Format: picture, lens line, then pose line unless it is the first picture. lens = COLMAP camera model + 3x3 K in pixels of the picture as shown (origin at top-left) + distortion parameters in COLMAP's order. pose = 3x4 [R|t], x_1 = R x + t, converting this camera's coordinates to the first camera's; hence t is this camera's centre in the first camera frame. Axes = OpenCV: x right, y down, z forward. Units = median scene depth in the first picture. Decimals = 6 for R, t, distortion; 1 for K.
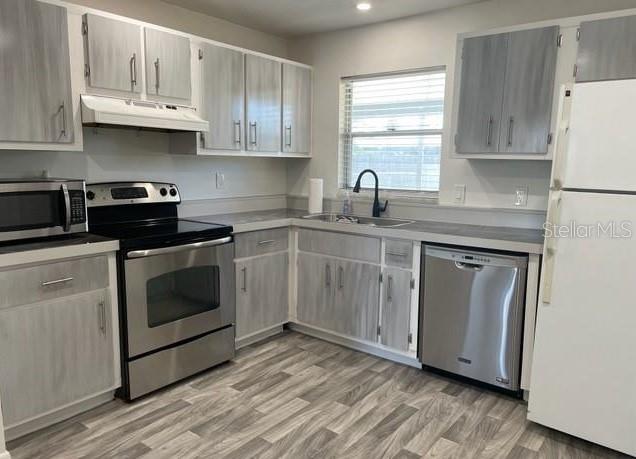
lens RADIAL K [[476.9, 0, 318.0], [0, 476.9, 229.5], [0, 0, 1]] dist [0.091093, -0.133434]
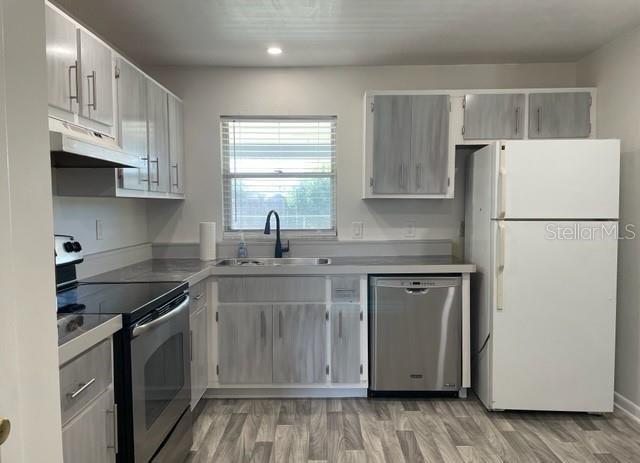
lens RADIAL K [[474.7, 0, 320.0], [0, 474.7, 231.5], [0, 0, 1]] dist [0.107174, -0.161277]
pose [[0.791436, -0.051829, 0.609051, -0.480043], [0.103631, 0.993352, -0.050131, -0.026722], [-0.602403, 0.102793, 0.791545, 0.194824]]
